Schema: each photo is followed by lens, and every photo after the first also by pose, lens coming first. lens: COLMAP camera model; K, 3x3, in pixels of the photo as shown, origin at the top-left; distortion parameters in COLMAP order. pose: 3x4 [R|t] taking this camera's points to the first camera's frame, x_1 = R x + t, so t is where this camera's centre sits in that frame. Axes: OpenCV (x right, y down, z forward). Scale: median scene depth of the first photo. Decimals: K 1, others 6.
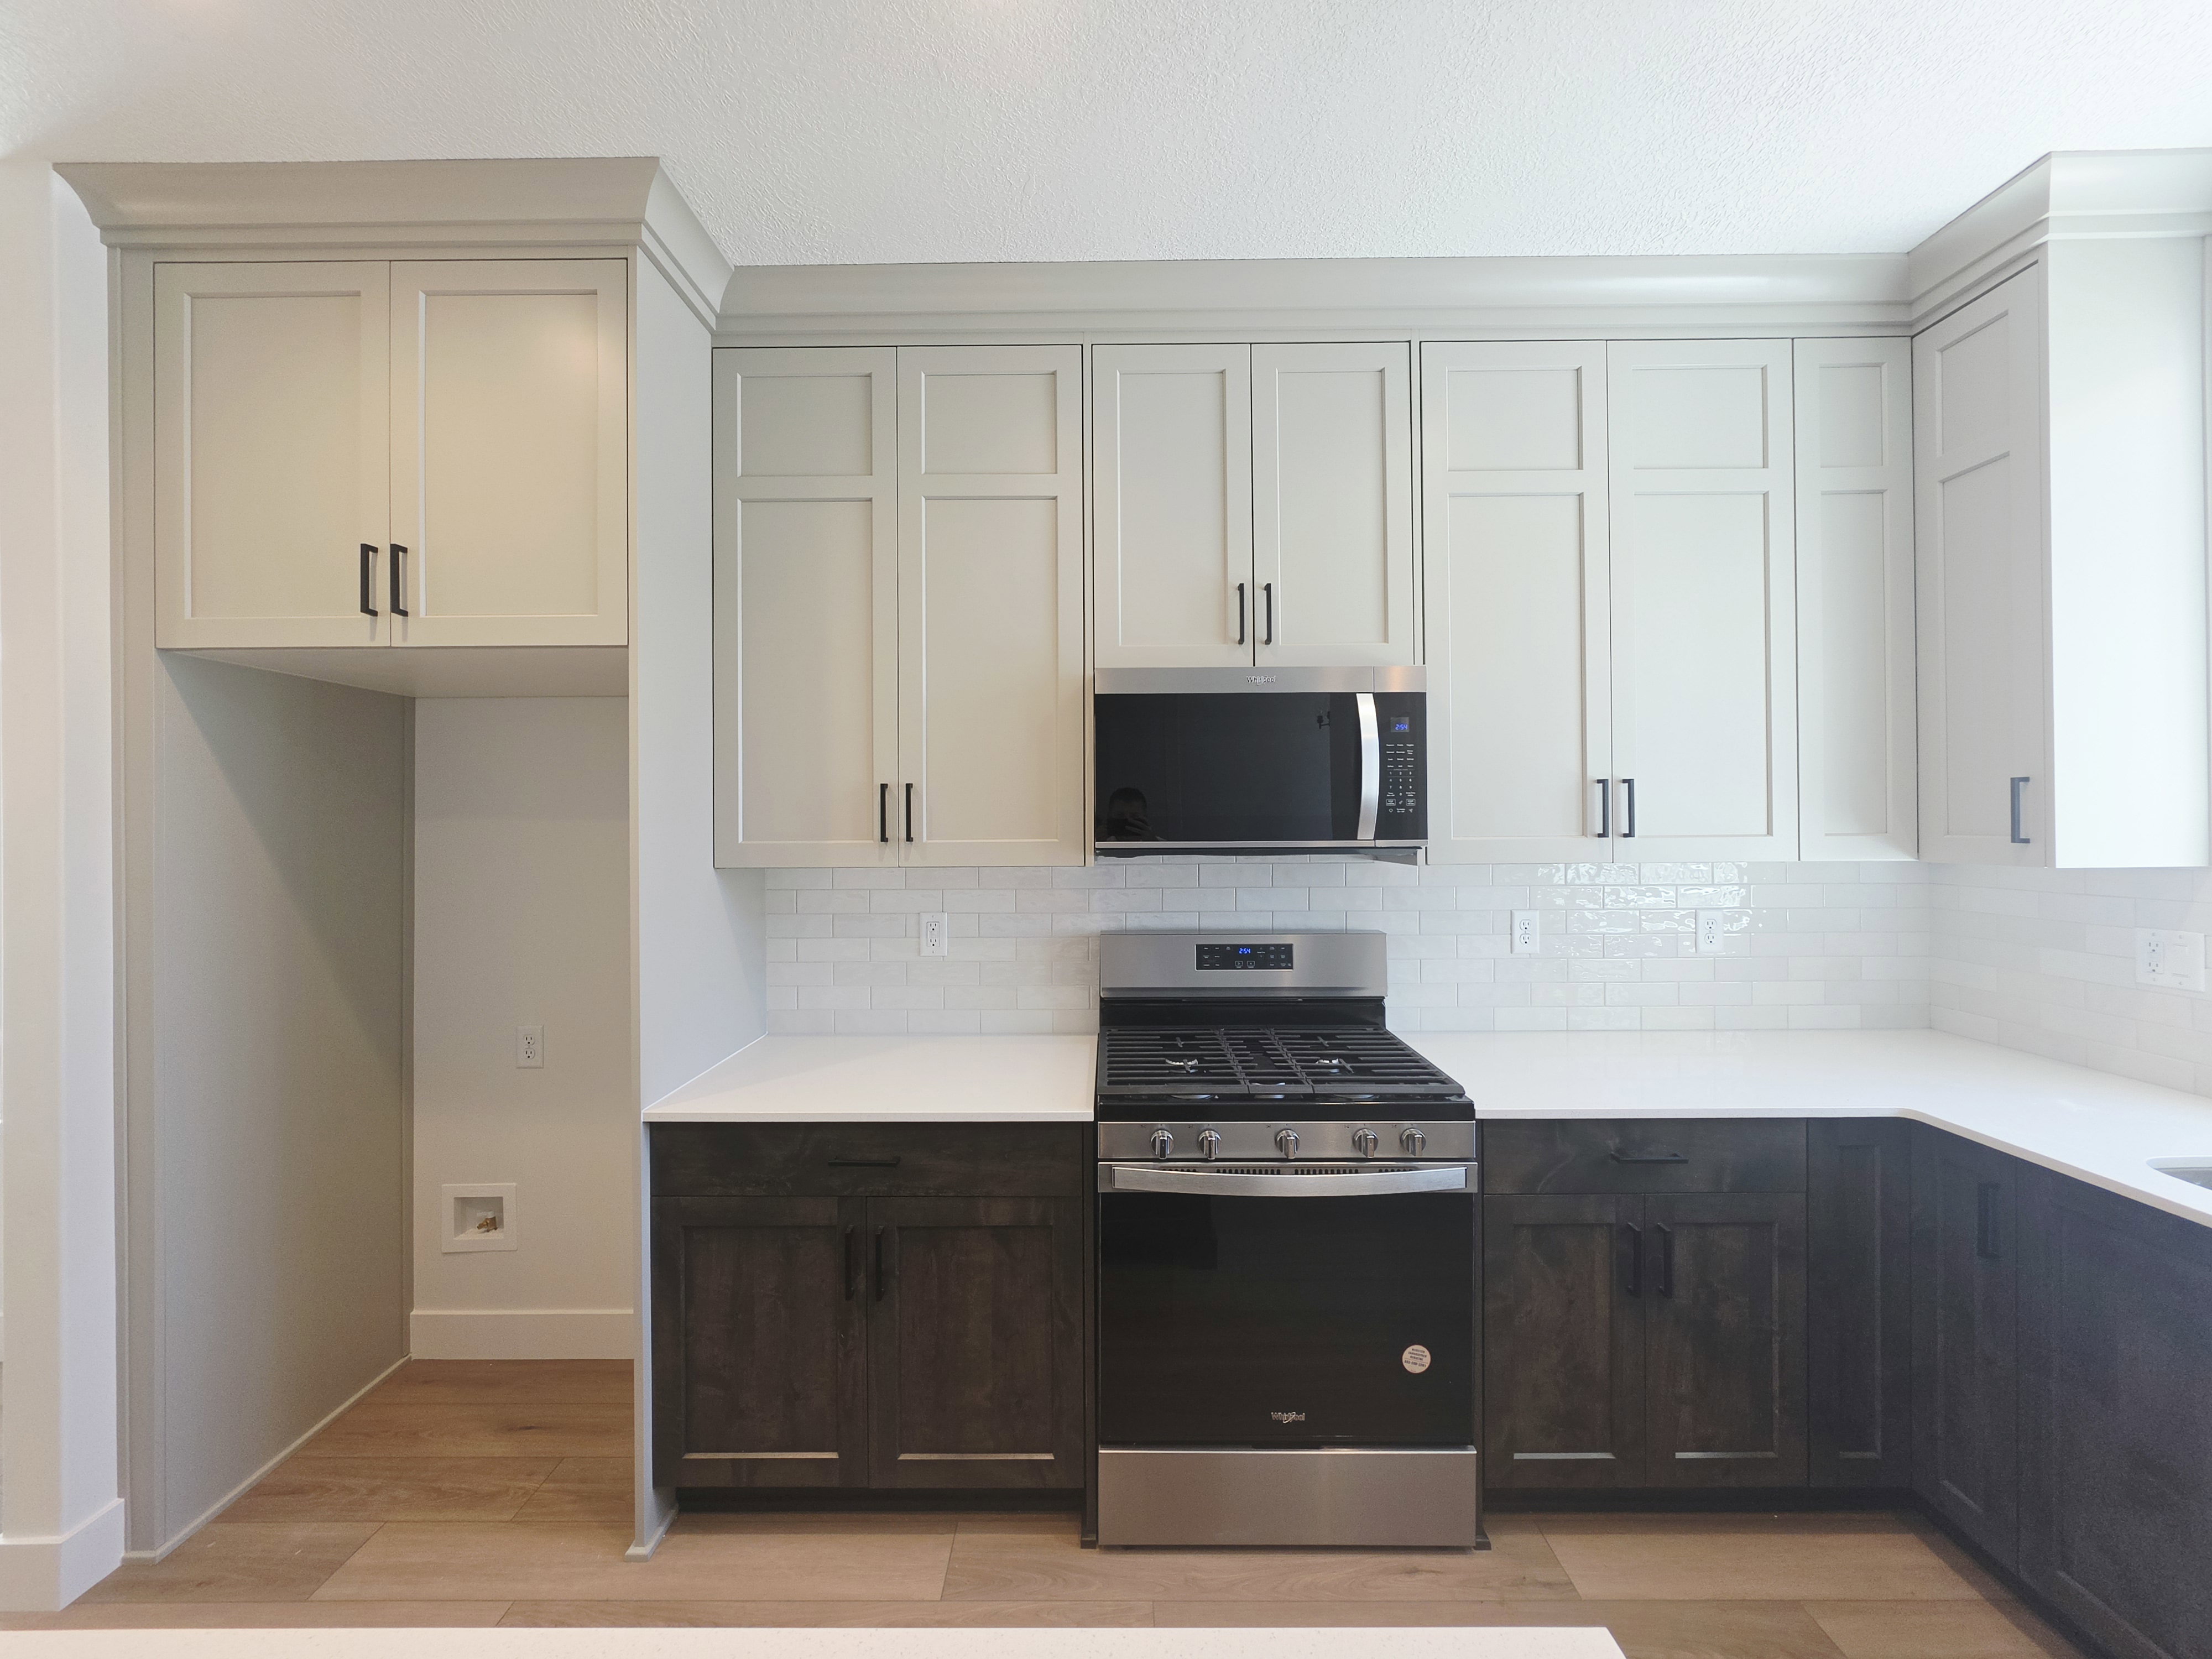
lens RADIAL K [[885.0, 0, 1103.8], [0, 885.0, 822.5], [0, 0, 1]] dist [-0.005619, 0.002337]
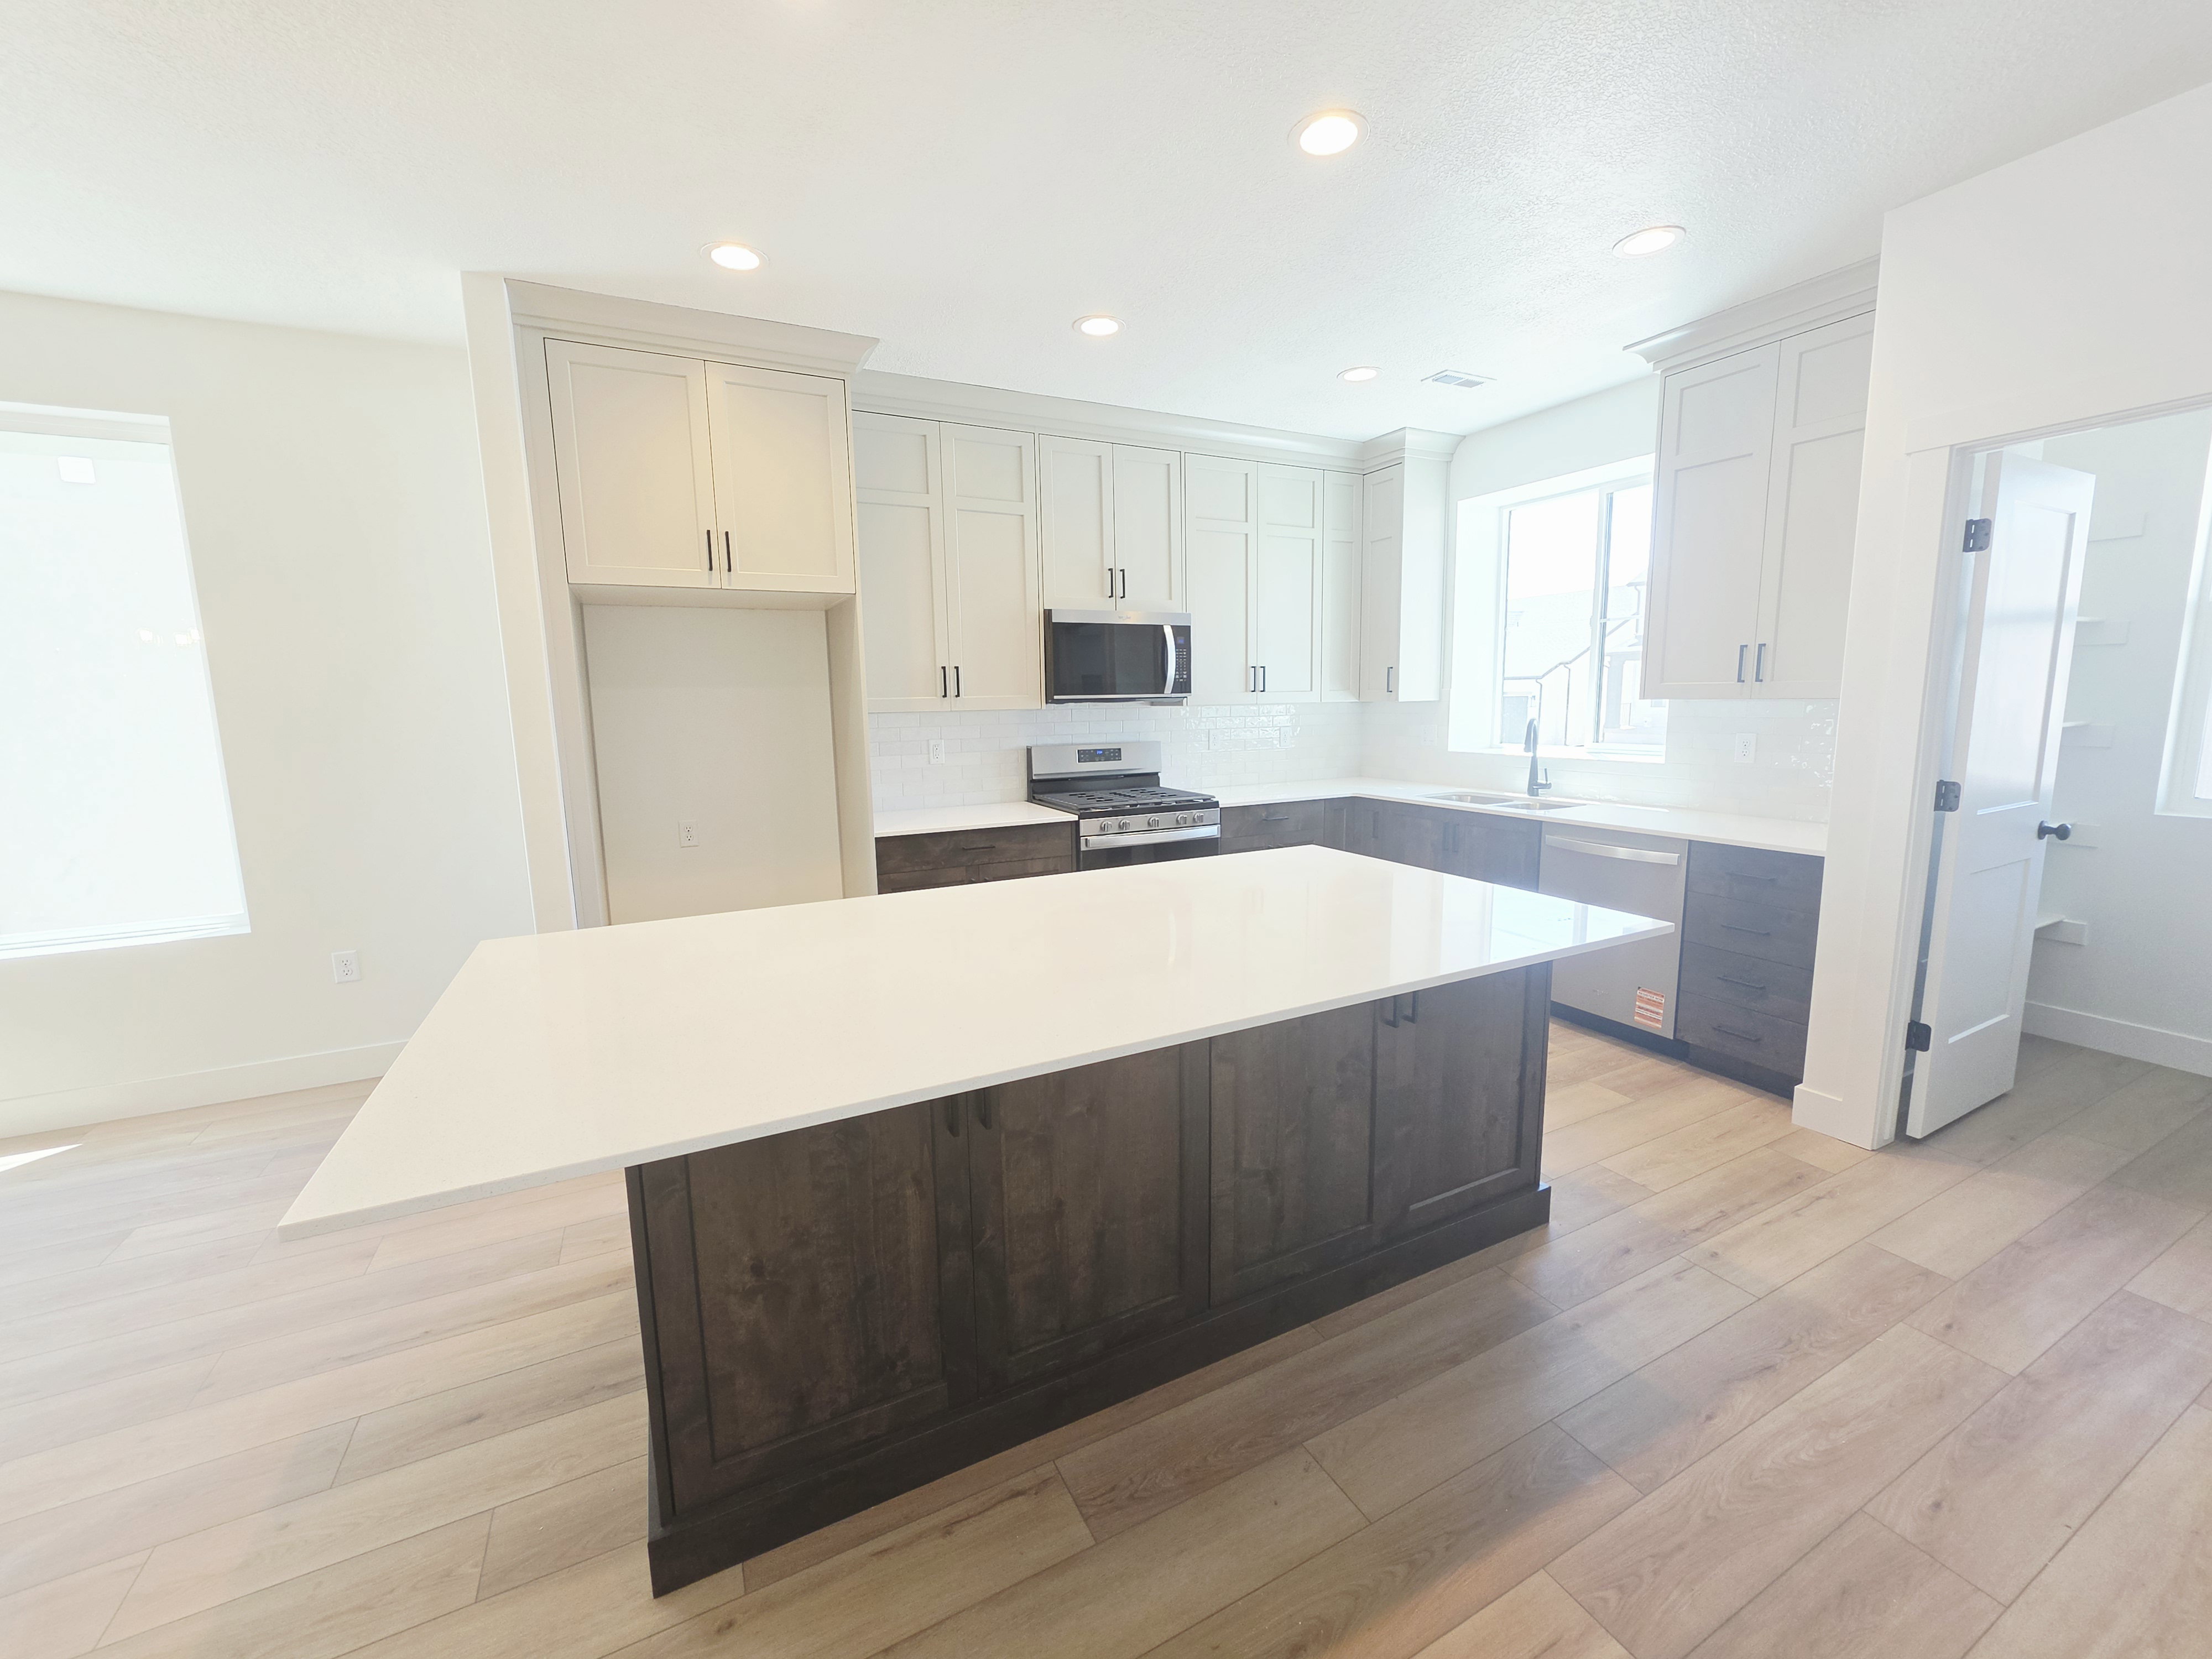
lens RADIAL K [[885.0, 0, 1102.0], [0, 885.0, 826.1], [0, 0, 1]] dist [-0.005619, 0.002337]
pose [[0.889319, -0.076179, 0.450898, -0.834653], [0.011677, 0.989488, 0.144143, 0.024976], [-0.457139, -0.122924, 0.880860, -0.868648]]
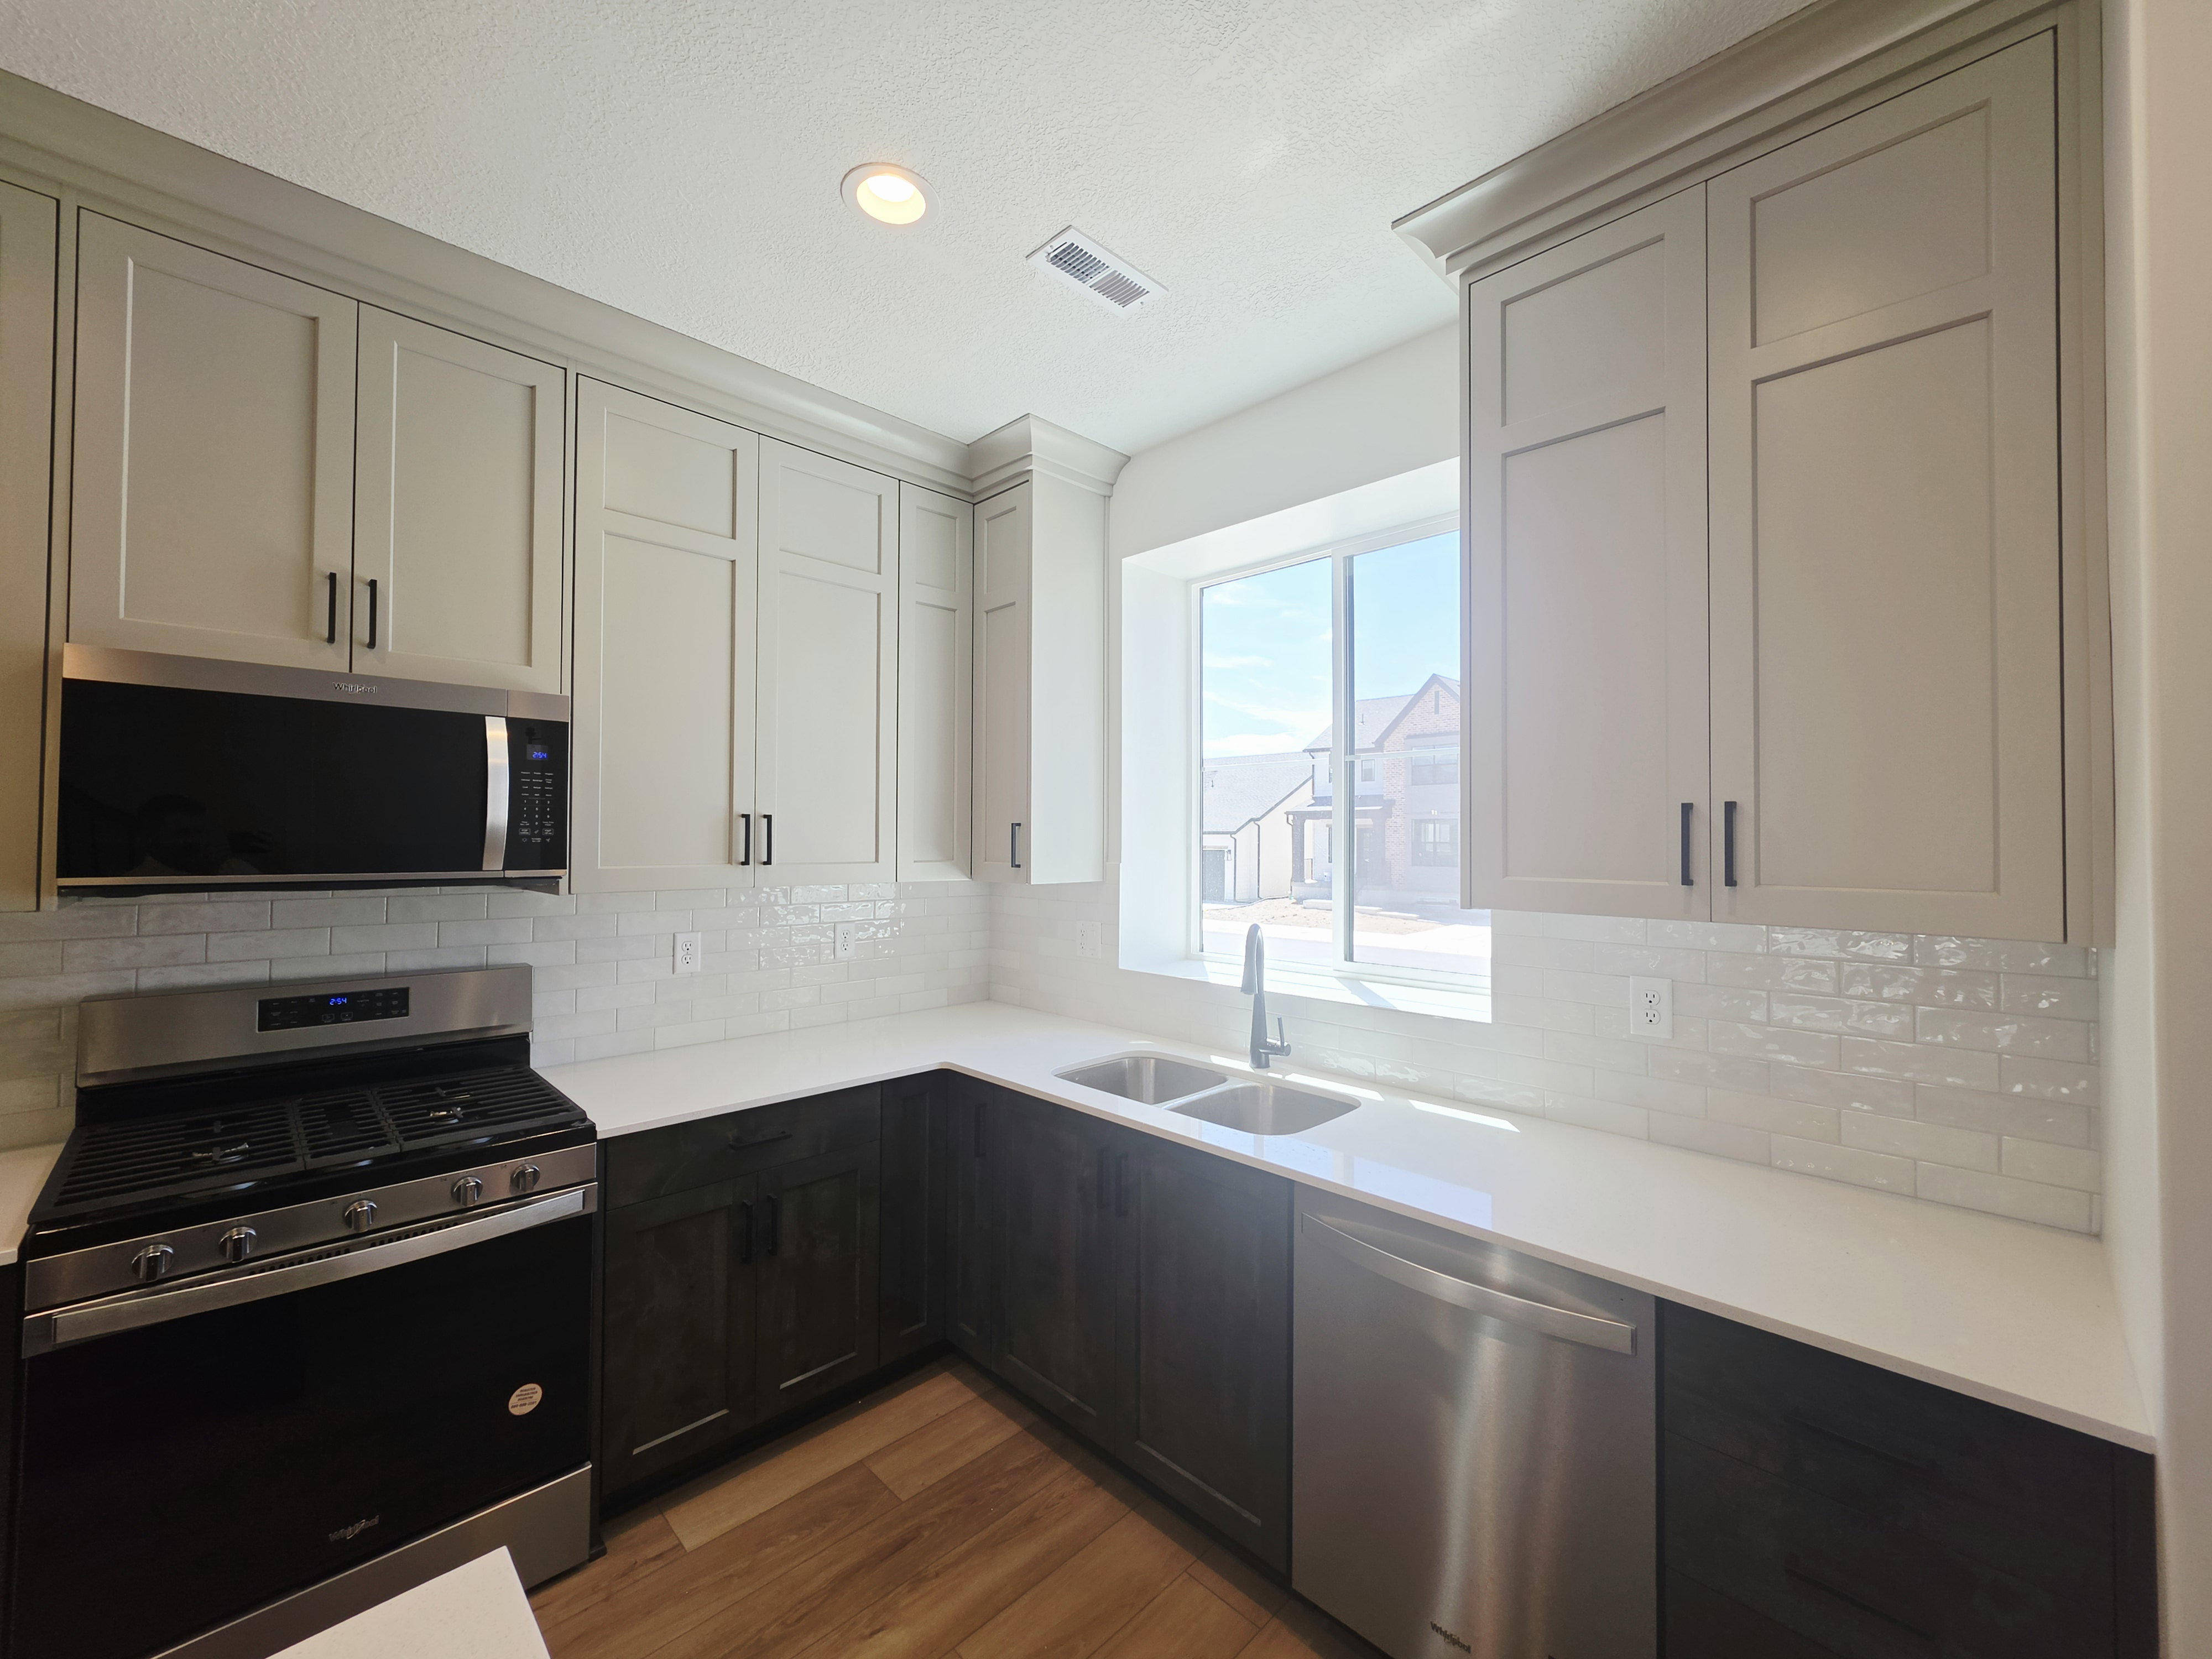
lens RADIAL K [[885.0, 0, 1104.1], [0, 885.0, 824.1], [0, 0, 1]] dist [-0.005619, 0.002337]
pose [[0.706607, 0.023547, 0.707214, 0.084849], [-0.011823, 0.999700, -0.021472, -0.017320], [-0.707507, 0.006811, 0.706673, -0.133859]]
